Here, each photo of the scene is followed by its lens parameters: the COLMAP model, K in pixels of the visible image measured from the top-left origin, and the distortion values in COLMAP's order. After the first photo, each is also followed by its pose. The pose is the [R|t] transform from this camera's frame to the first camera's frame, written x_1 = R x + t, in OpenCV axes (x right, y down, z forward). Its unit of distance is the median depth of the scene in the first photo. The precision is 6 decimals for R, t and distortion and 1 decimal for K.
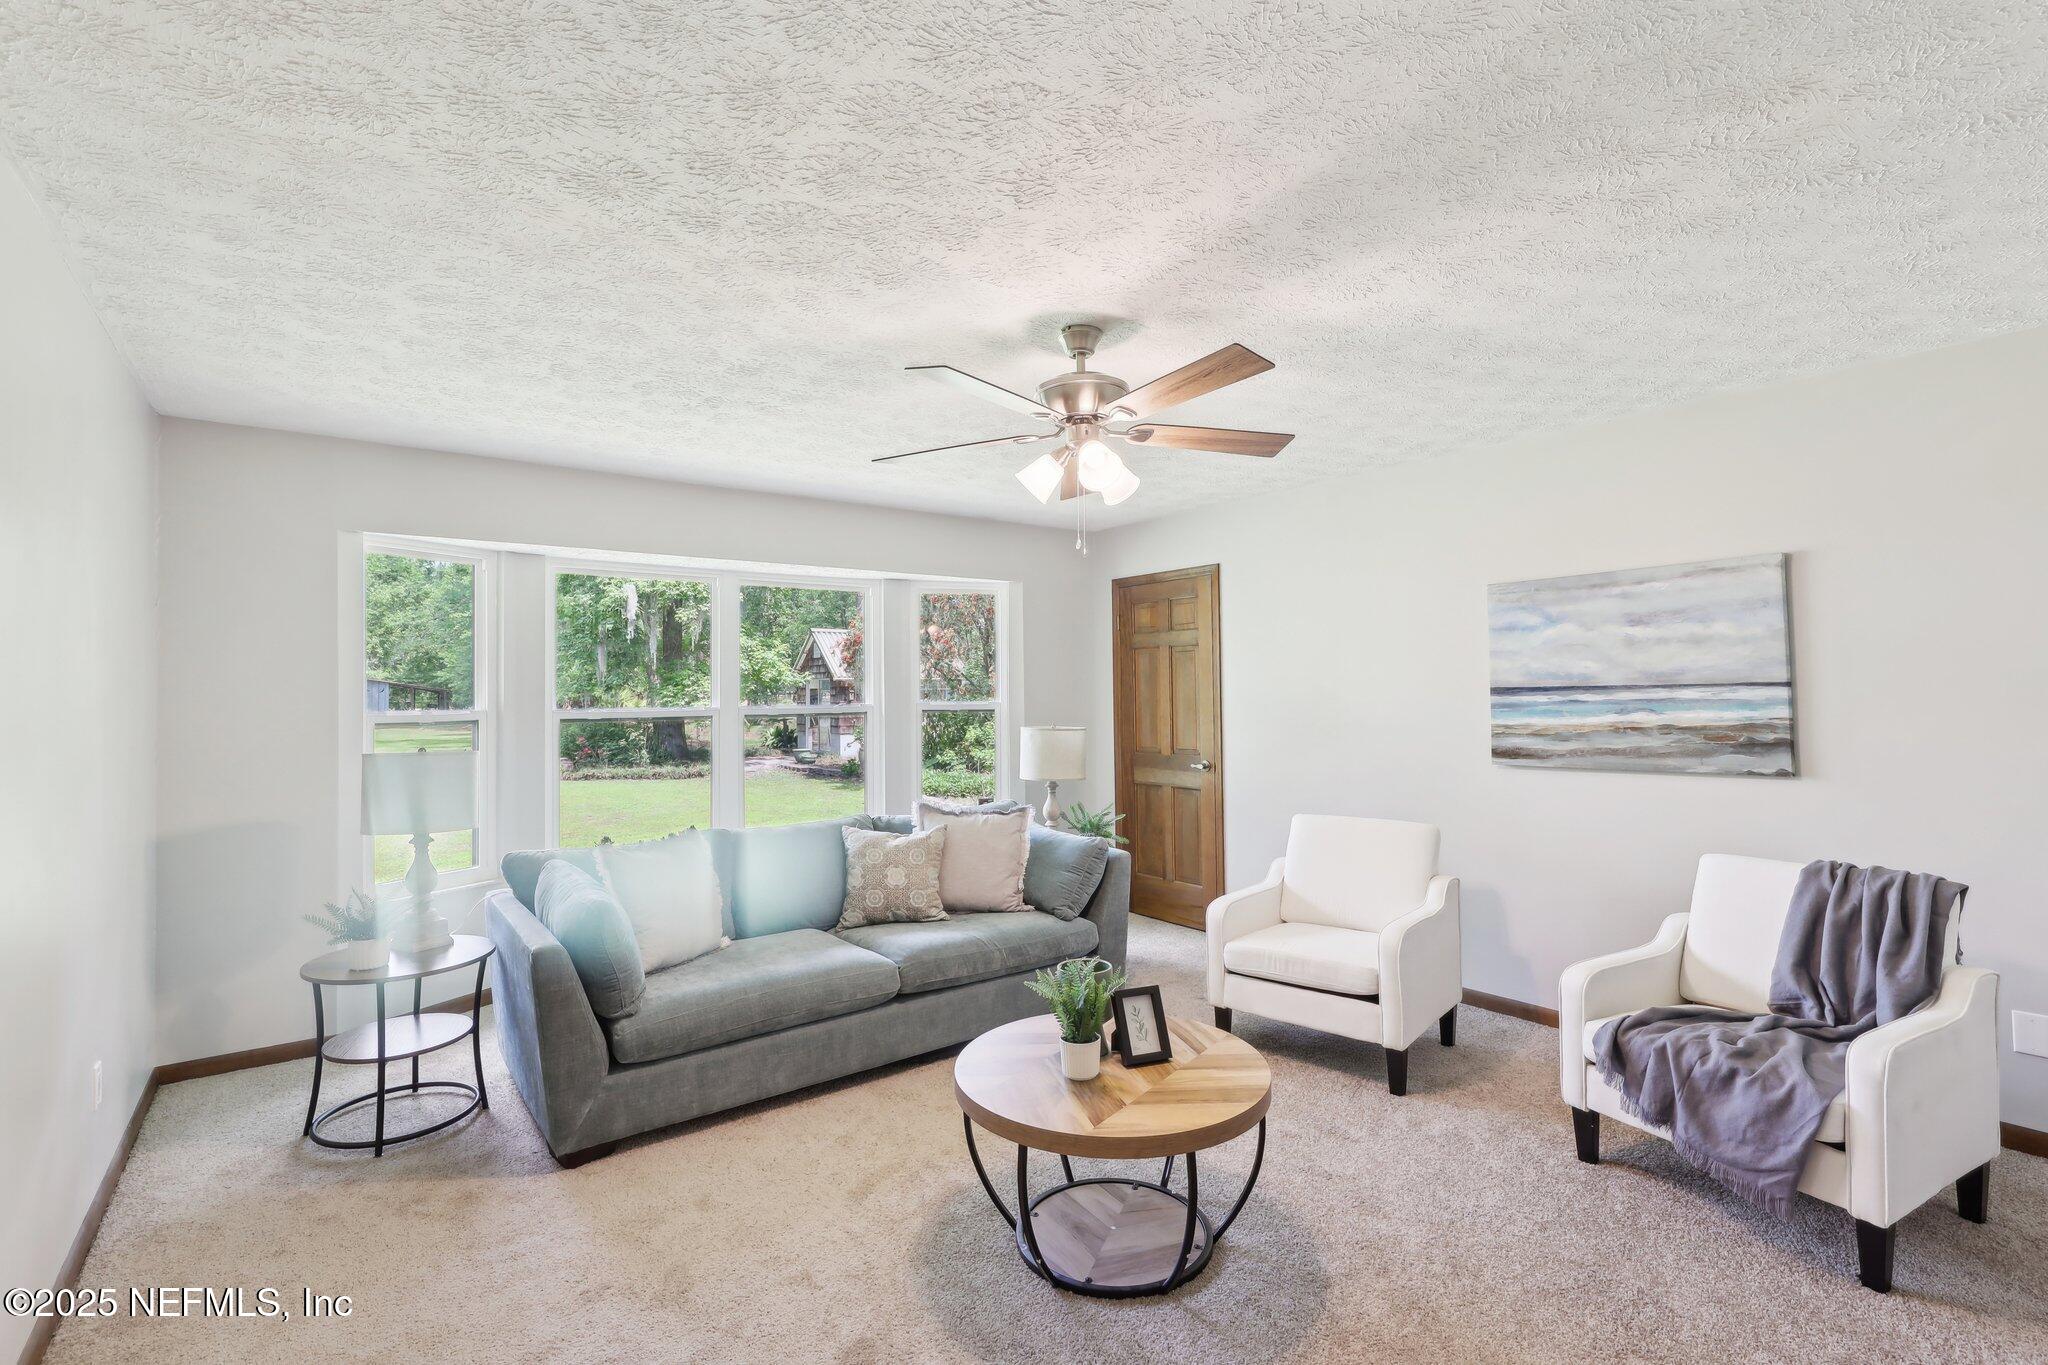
lens RADIAL K [[957.6, 0, 1021.4], [0, 957.6, 700.3], [0, 0, 1]] dist [-0.000042, -0.000370]
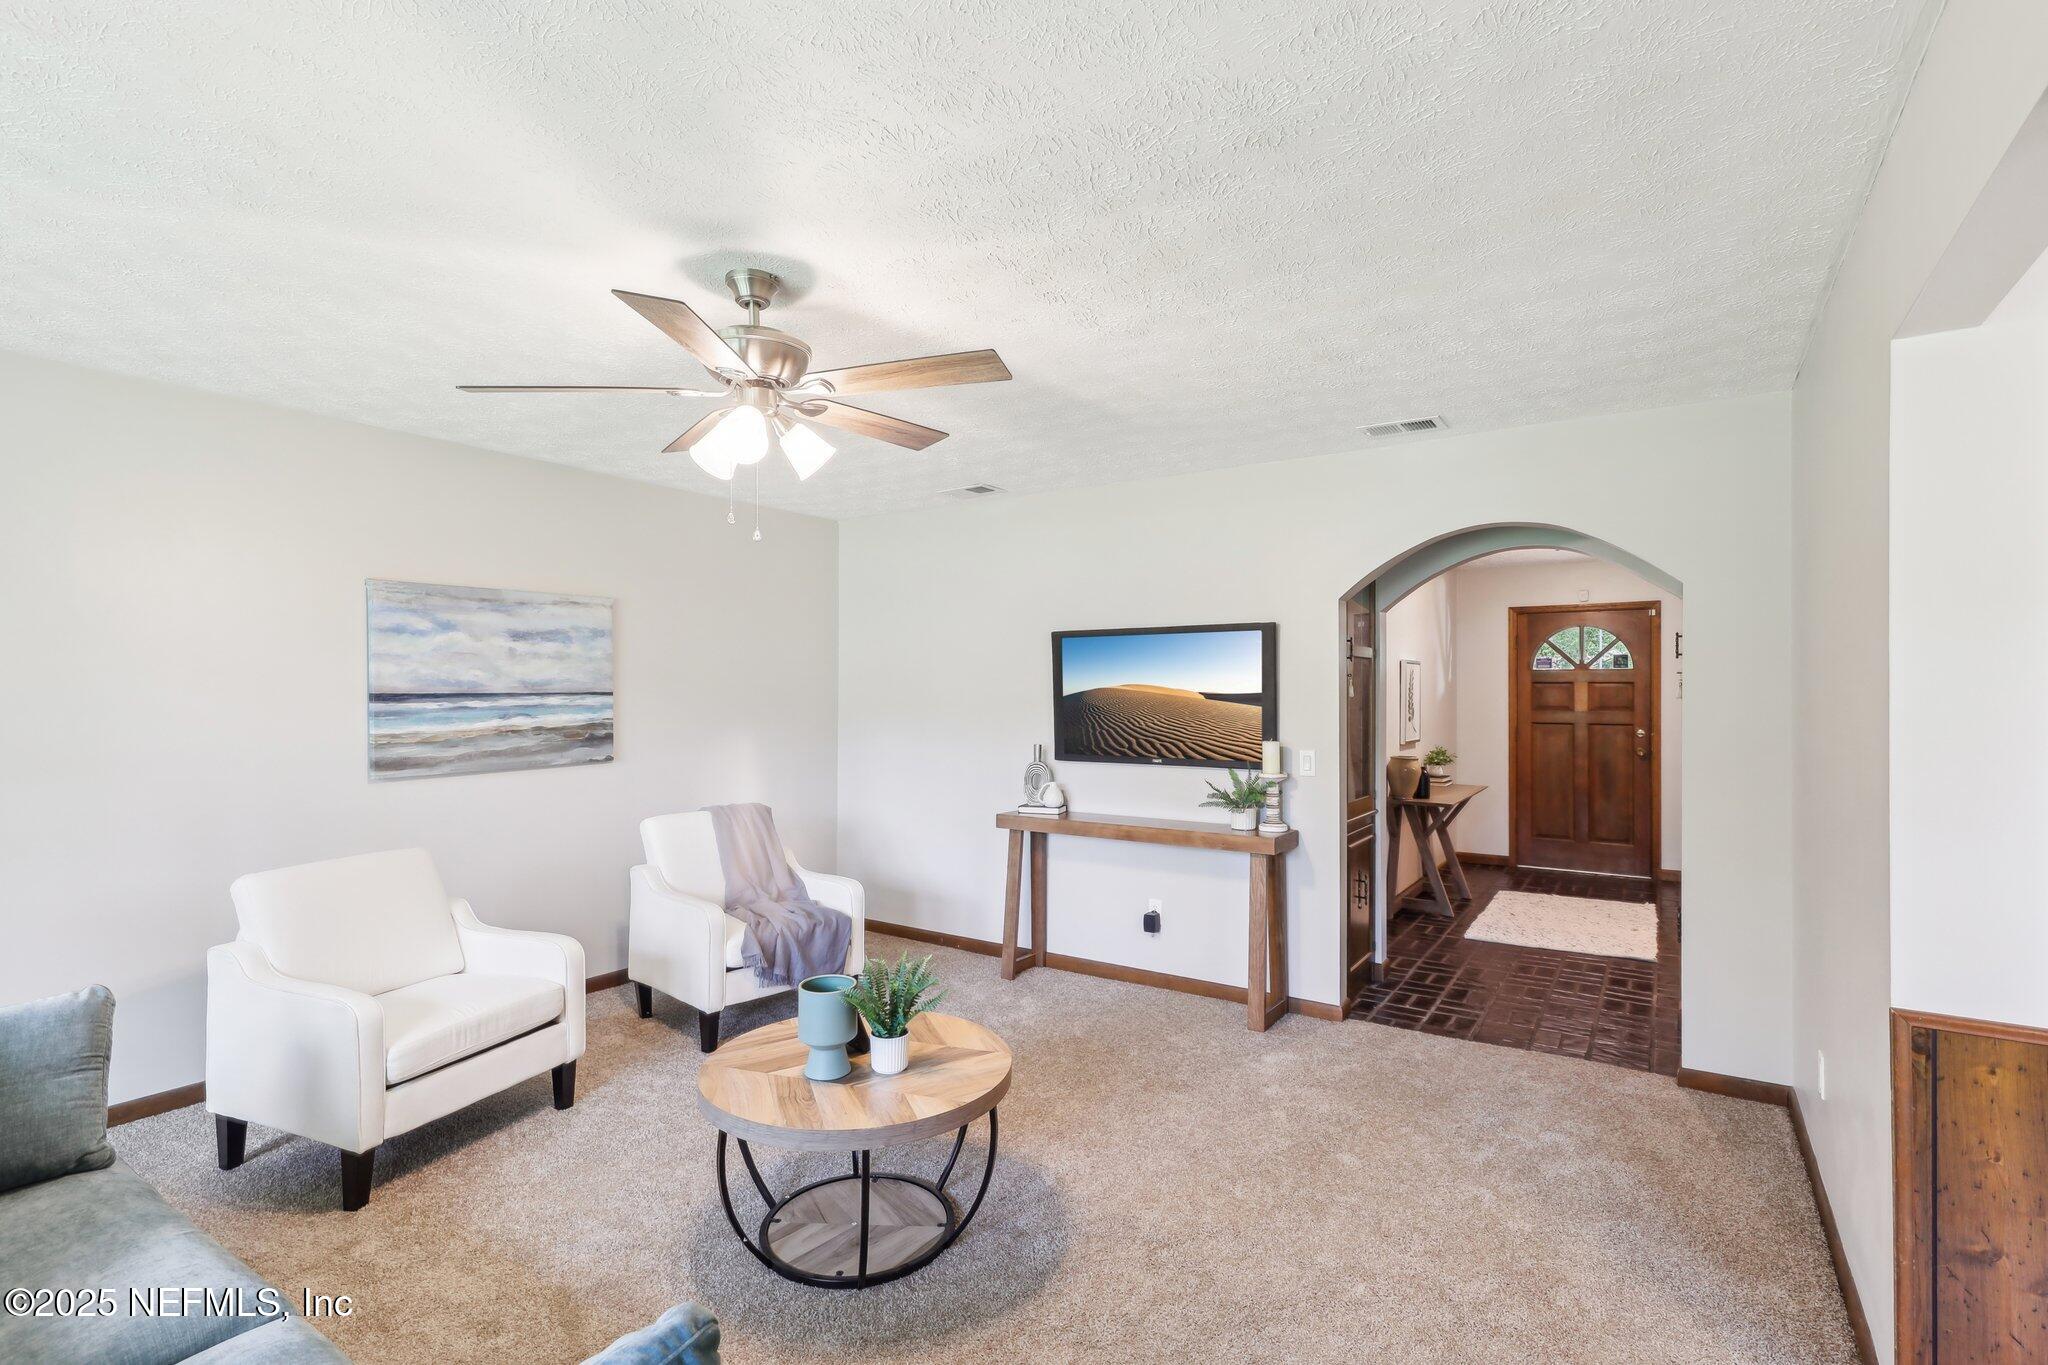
lens RADIAL K [[937.5, 0, 1033.0], [0, 937.5, 685.2], [0, 0, 1]] dist [0.002078, 0.000016]
pose [[-0.326459, 0.017976, 0.945040, -0.600999], [0.008476, 0.999835, -0.016090, -0.001925], [-0.945173, 0.002757, -0.326558, 0.772646]]
